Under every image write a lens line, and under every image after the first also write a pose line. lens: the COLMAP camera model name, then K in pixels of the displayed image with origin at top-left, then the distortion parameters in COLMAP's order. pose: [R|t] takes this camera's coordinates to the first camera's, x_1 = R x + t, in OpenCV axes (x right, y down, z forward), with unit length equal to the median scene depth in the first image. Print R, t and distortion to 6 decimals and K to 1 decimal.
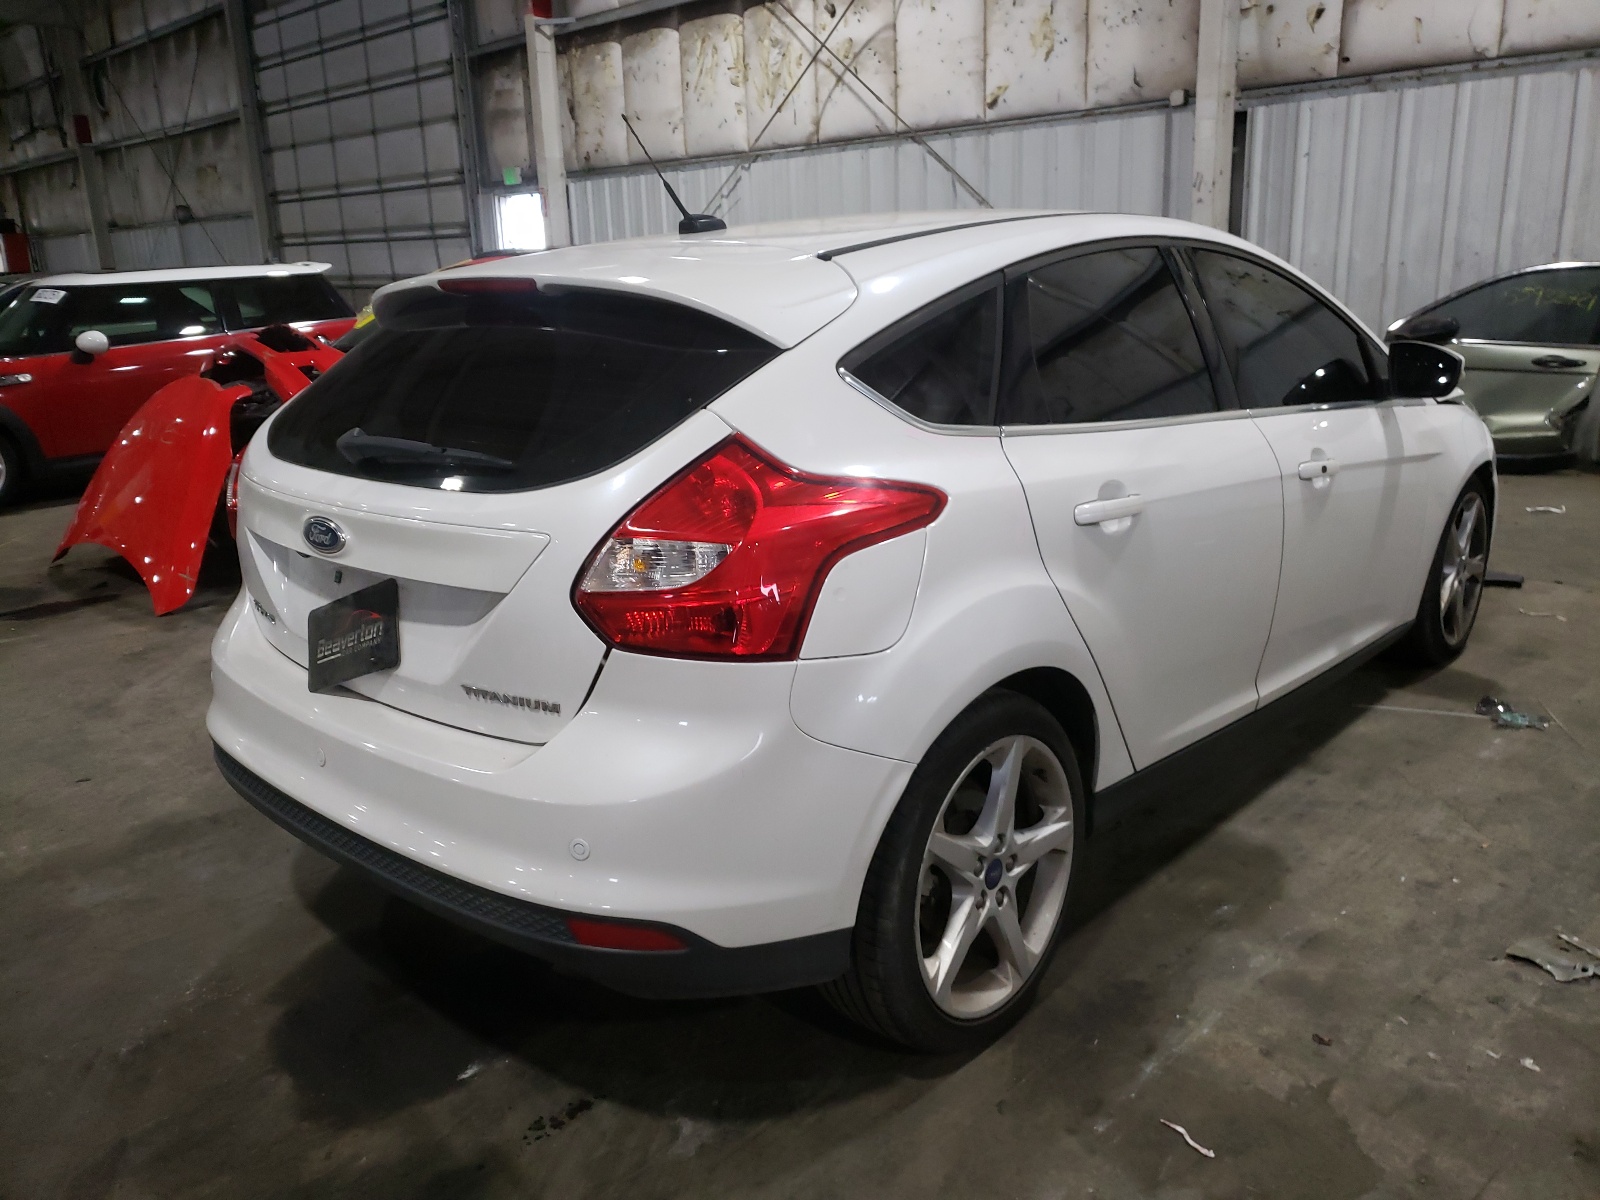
lens RADIAL K [[1268.0, 0, 799.2], [0, 1268.0, 602.2], [0, 0, 1]] dist [0.024727, 0.002122]
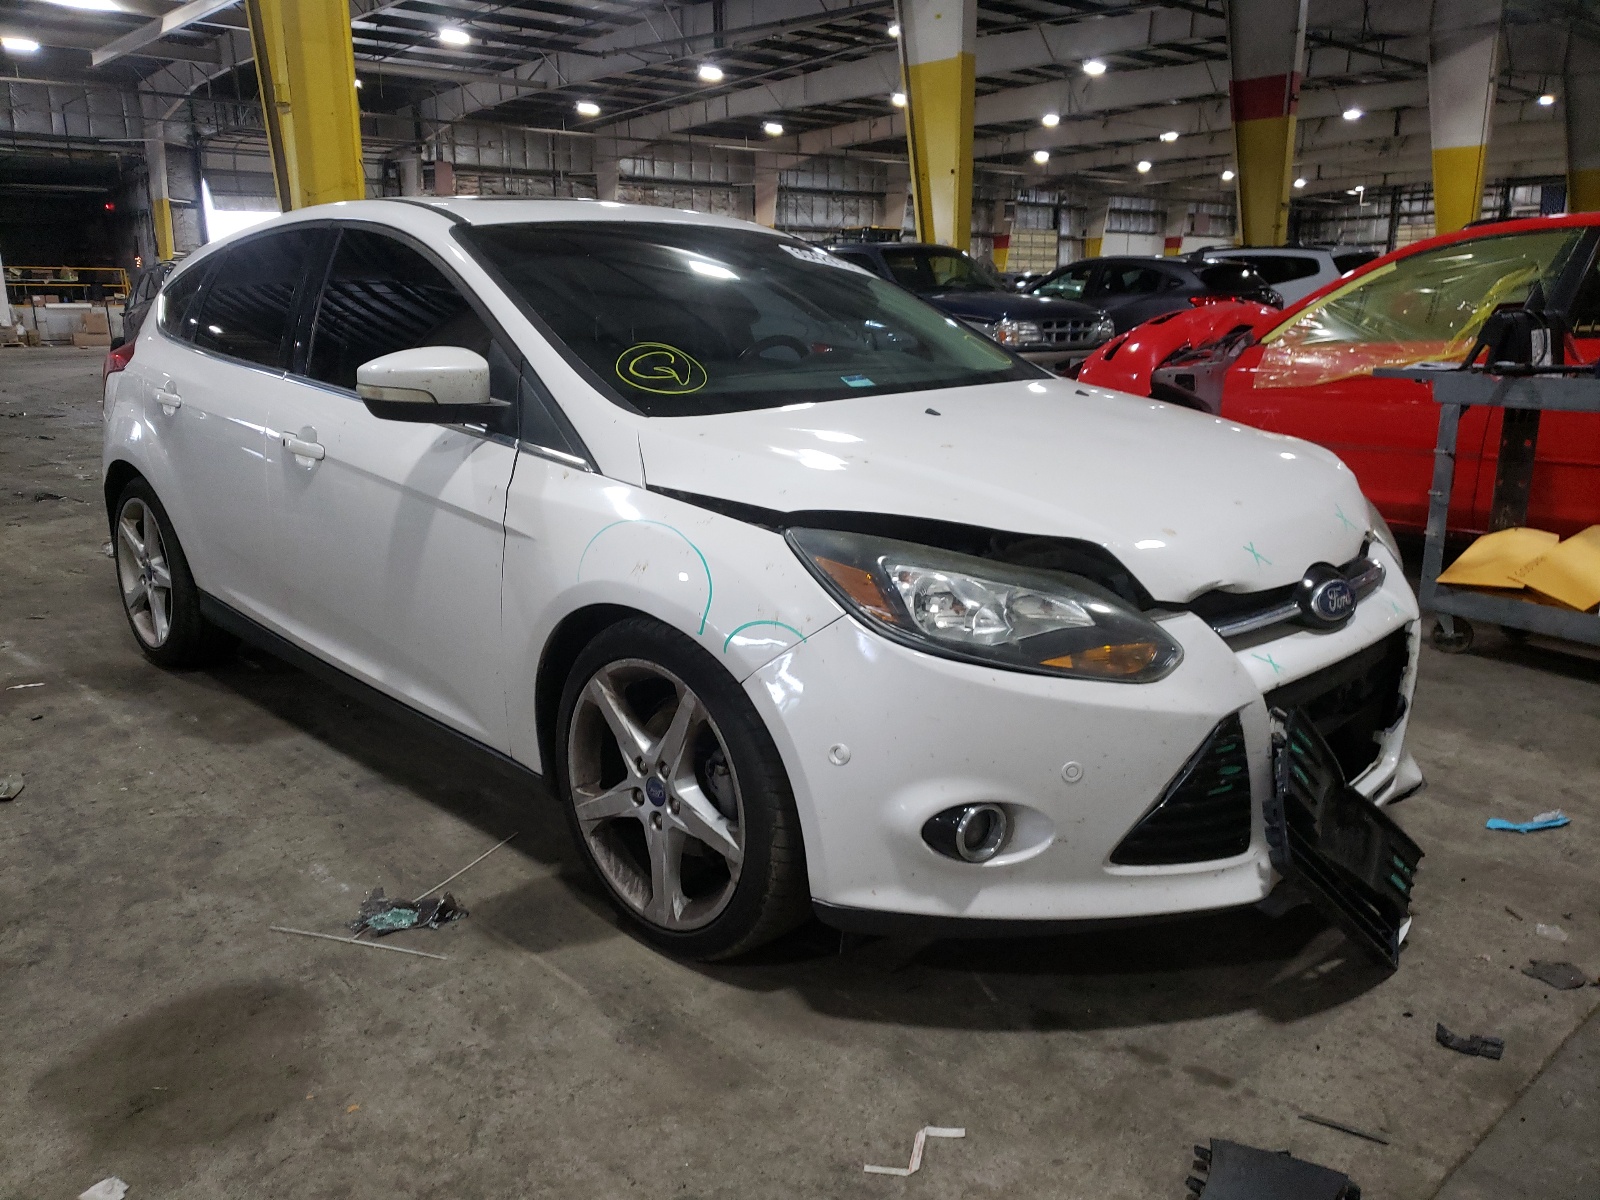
lens RADIAL K [[1268.0, 0, 789.5], [0, 1268.0, 599.6], [0, 0, 1]] dist [0.024727, 0.002122]
pose [[-0.069053, 0.272380, -0.959709, 1.425428], [-0.250333, 0.926494, 0.280965, -0.392358], [0.965694, 0.259648, 0.004209, 1.416918]]
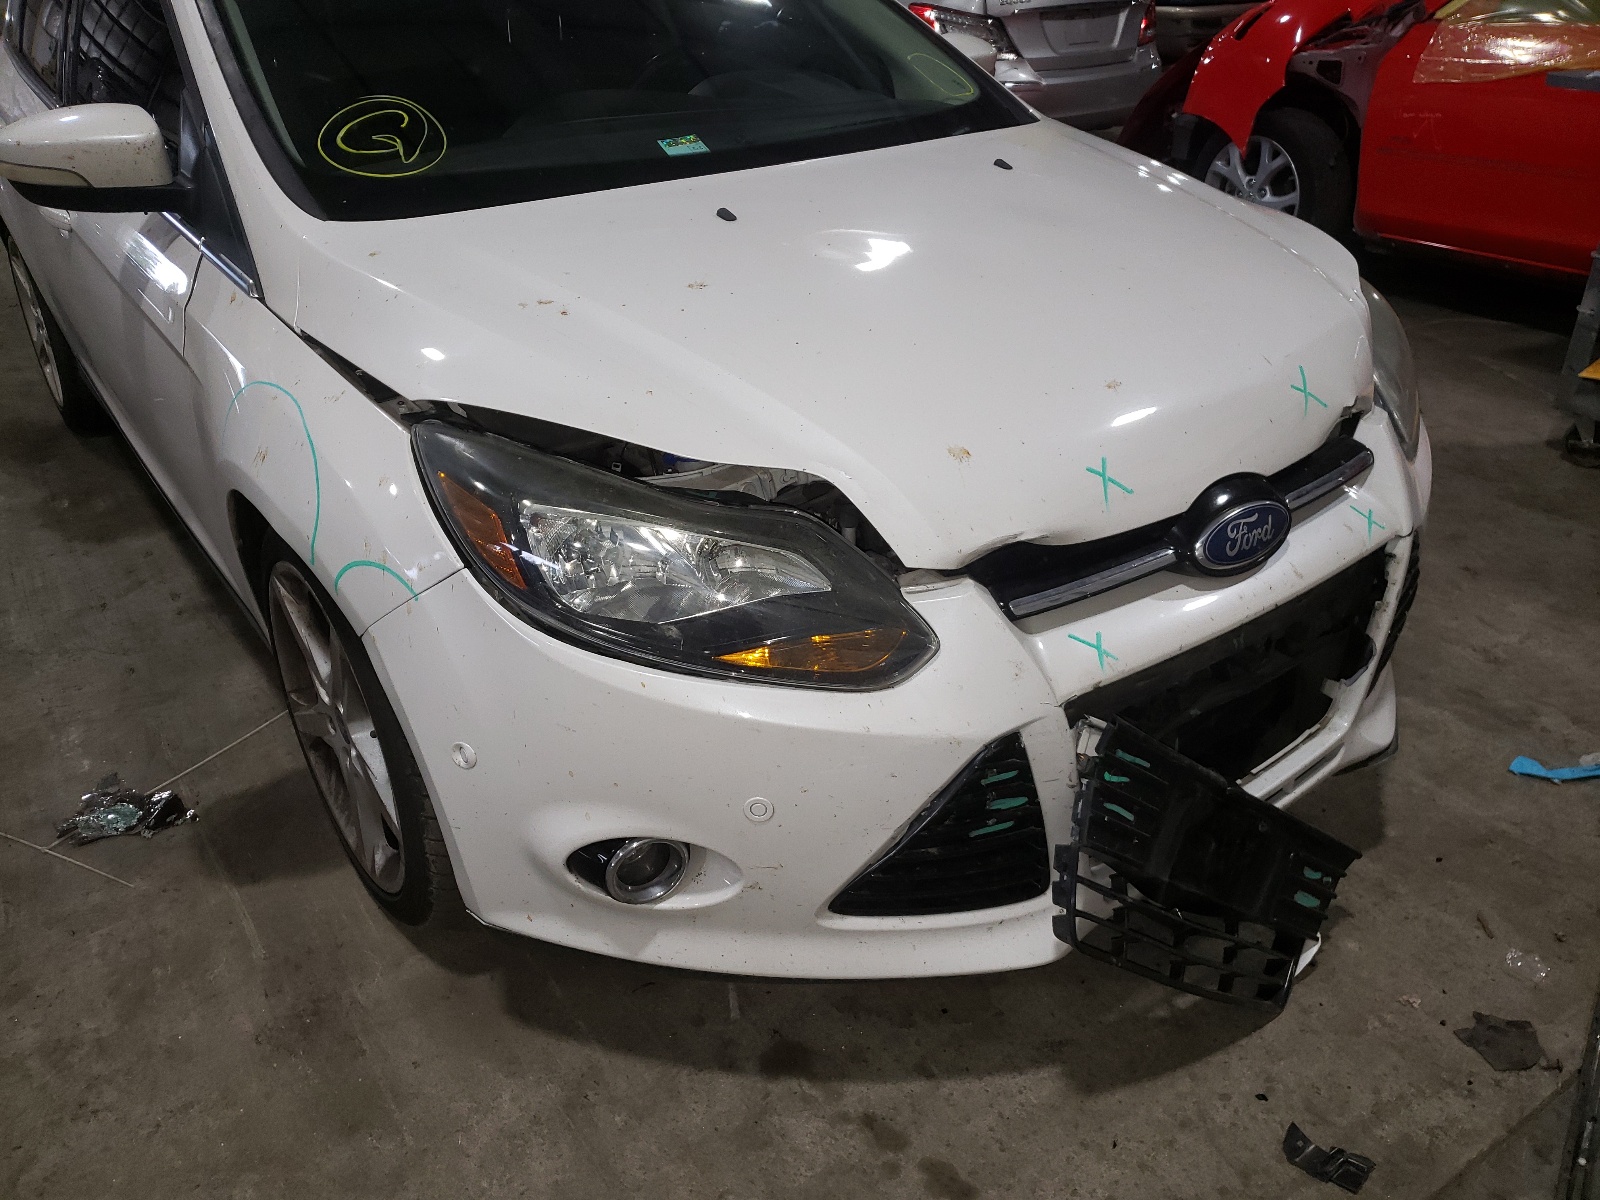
lens RADIAL K [[1265.6, 0, 805.0], [0, 1265.6, 597.5], [0, 0, 1]] dist [0.029598, -0.006507]
pose [[-0.208731, 0.500876, -0.839973, 1.155288], [-0.225225, 0.811185, 0.539678, -0.479378], [0.951685, 0.301830, -0.056510, 1.603829]]
